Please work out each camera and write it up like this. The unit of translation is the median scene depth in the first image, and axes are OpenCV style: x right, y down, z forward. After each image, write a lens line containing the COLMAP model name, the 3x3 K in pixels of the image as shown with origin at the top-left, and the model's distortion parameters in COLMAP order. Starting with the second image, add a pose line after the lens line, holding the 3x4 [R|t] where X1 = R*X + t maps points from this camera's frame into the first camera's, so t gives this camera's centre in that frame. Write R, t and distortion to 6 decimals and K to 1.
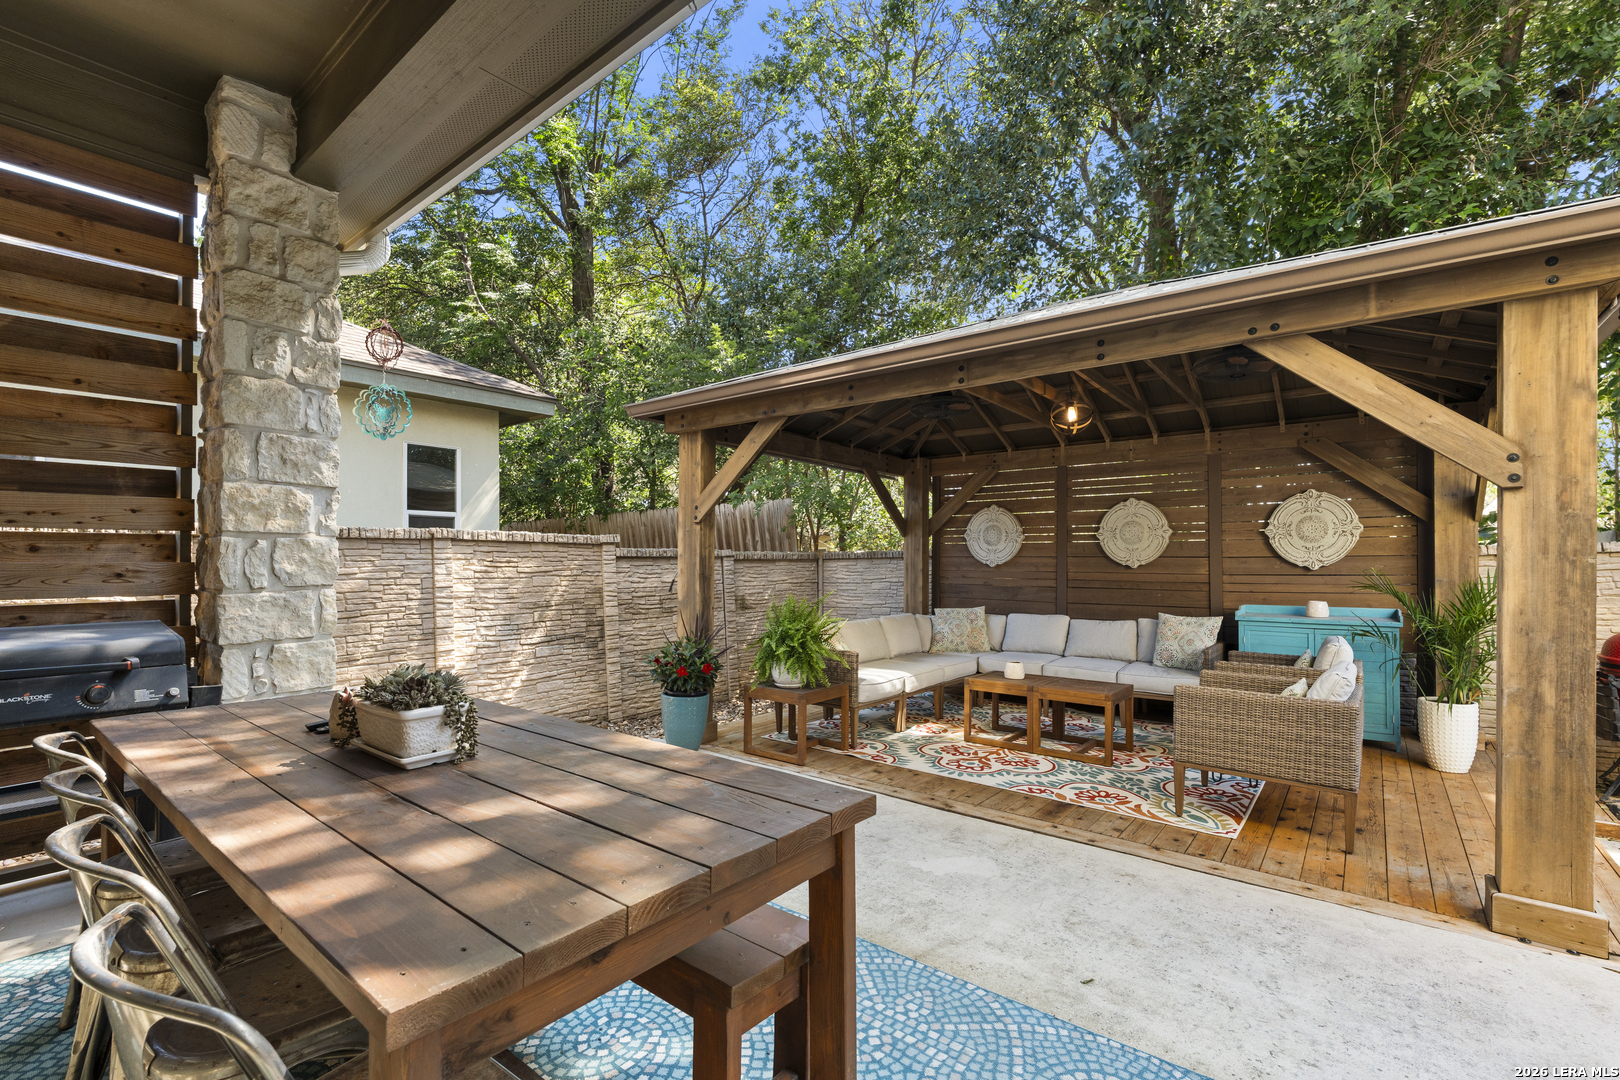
lens RADIAL K [[714.4, 0, 809.4], [0, 714.4, 550.2], [0, 0, 1]] dist [-0.000702, -0.000077]
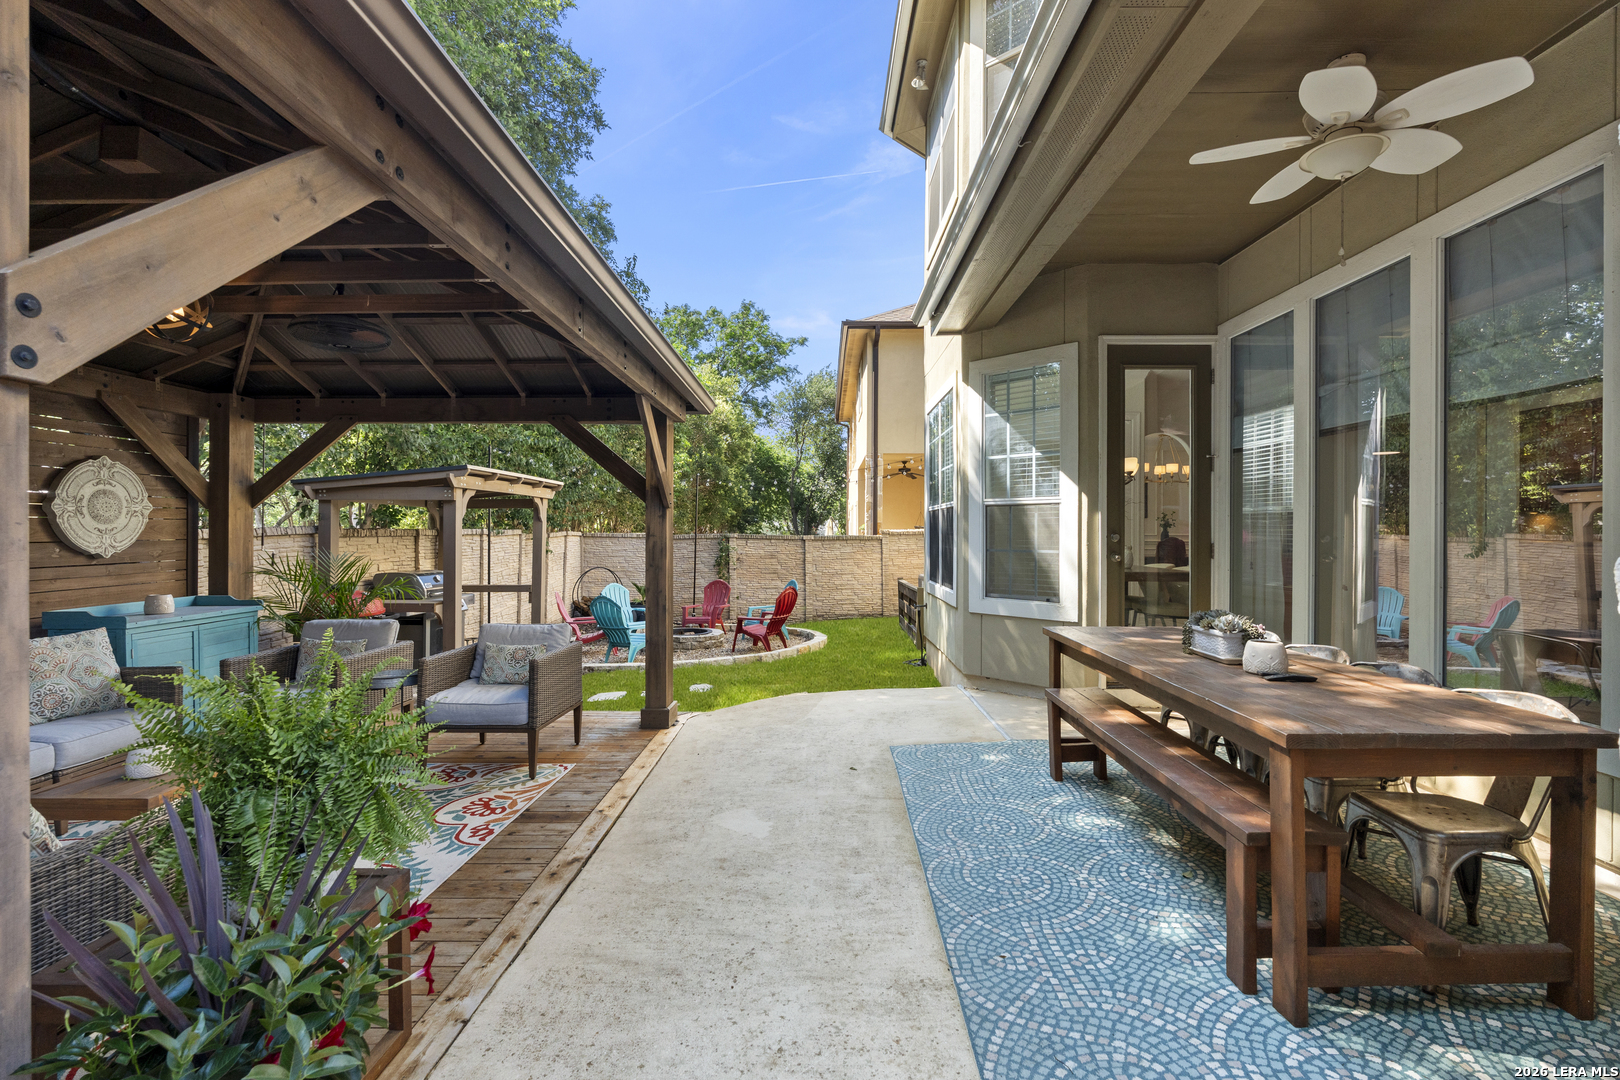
lens RADIAL K [[714.4, 0, 812.9], [0, 714.4, 539.9], [0, 0, 1]] dist [-0.000702, -0.000077]
pose [[-0.611826, 0.002878, 0.790987, -0.553501], [-0.002788, 0.999979, -0.005795, 0.013313], [-0.790987, -0.005751, -0.611806, 1.222116]]
